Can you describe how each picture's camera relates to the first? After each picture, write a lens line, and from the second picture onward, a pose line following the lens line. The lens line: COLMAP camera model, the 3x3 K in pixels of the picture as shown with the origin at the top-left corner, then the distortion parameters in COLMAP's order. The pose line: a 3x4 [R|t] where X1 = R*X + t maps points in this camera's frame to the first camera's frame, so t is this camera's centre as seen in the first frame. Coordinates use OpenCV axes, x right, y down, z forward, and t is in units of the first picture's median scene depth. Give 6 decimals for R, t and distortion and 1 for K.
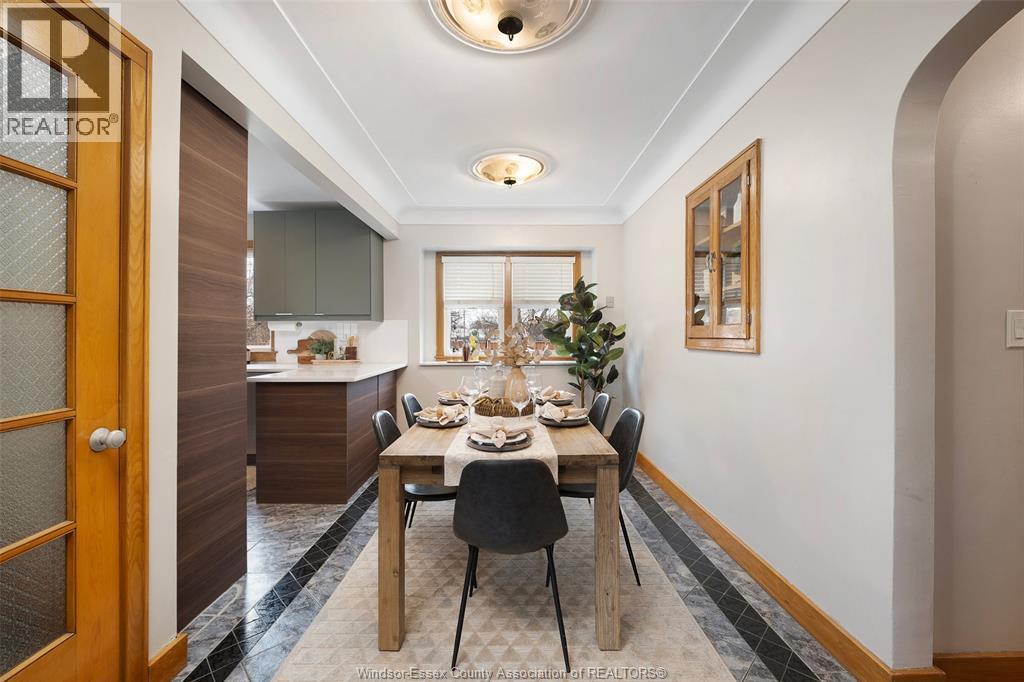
lens RADIAL K [[419.8, 0, 512.0], [0, 419.8, 341.0], [0, 0, 1]] dist [-0.012970, 0.000048]
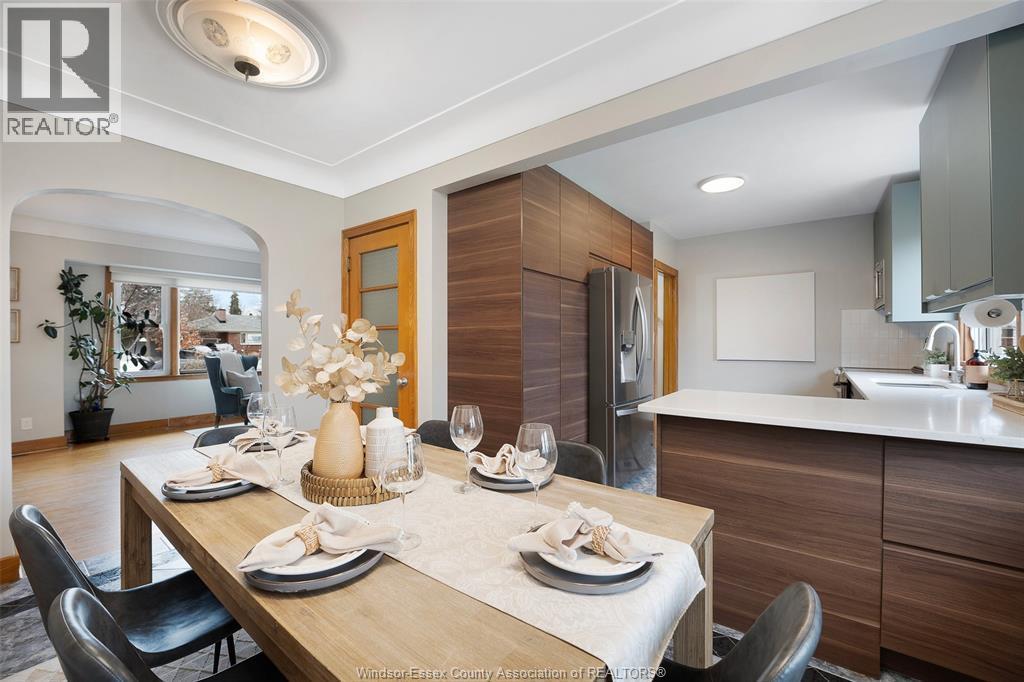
lens RADIAL K [[419.8, 0, 512.0], [0, 419.8, 341.0], [0, 0, 1]] dist [-0.012970, 0.000048]
pose [[-0.608305, 0.002029, -0.793701, 0.162215], [-0.005932, 0.999957, 0.007103, -0.008240], [0.793681, 0.009030, -0.608267, 0.847991]]
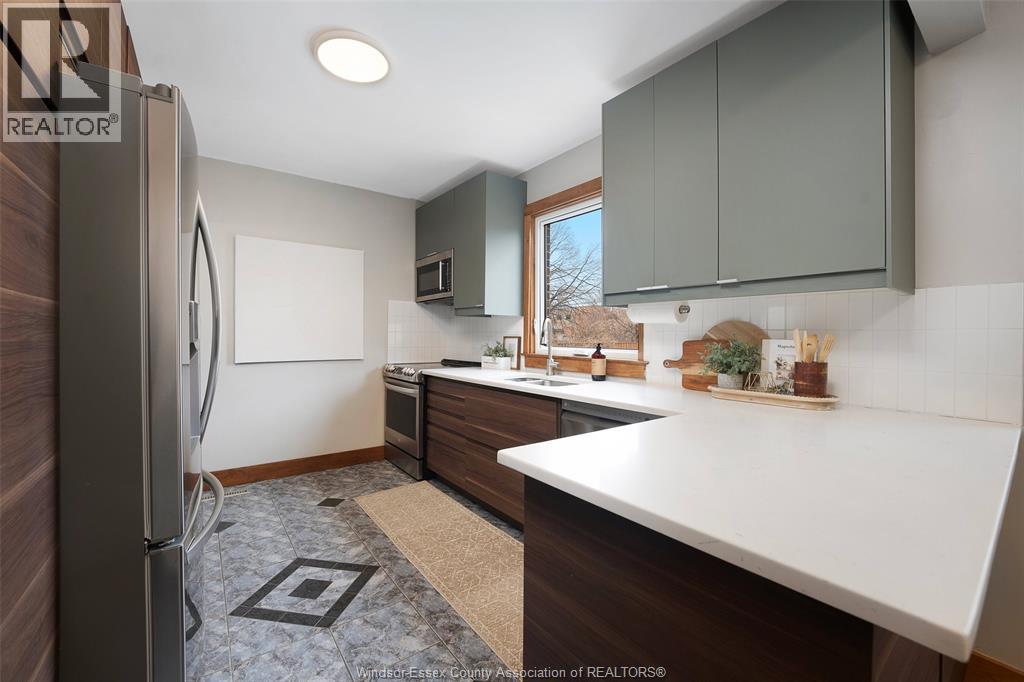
lens RADIAL K [[410.0, 0, 512.0], [0, 410.0, 341.0], [0, 0, 1]] dist [-0.000461, 0.000017]
pose [[0.600019, 0.018285, -0.799777, -0.246600], [-0.016553, 0.999808, 0.010440, -0.004751], [0.799815, 0.006975, 0.600206, 0.551316]]
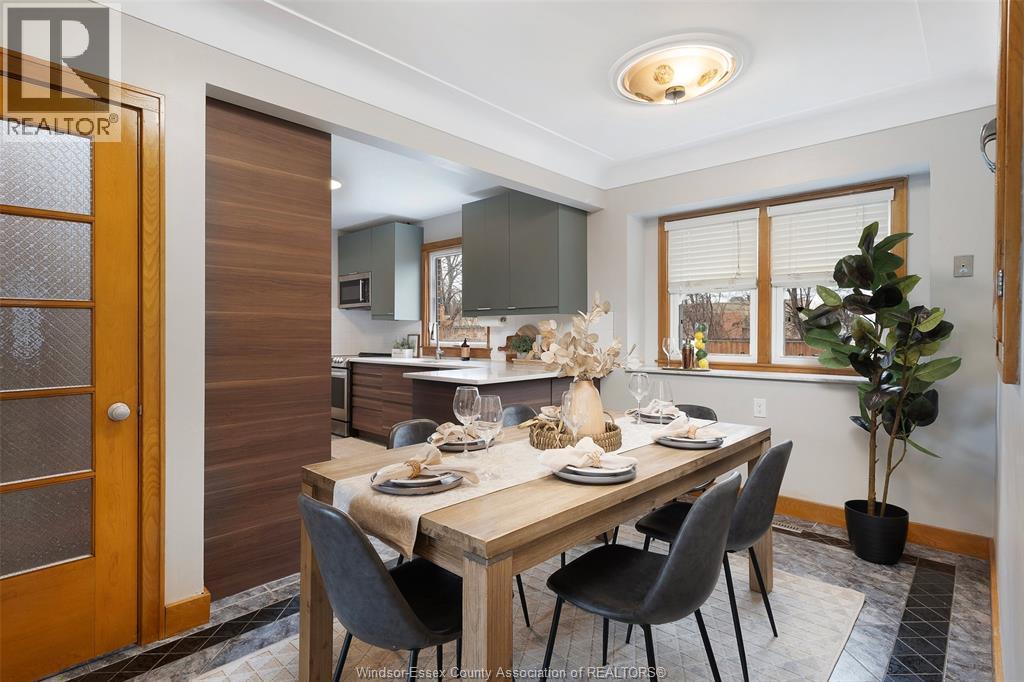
lens RADIAL K [[514.6, 0, 513.6], [0, 514.6, 331.2], [0, 0, 1]] dist [-0.003940, -0.001052]
pose [[0.726982, 0.000037, -0.686657, 0.281625], [-0.009668, 0.999901, -0.010182, -0.002342], [0.686589, 0.014041, 0.726910, 0.192753]]
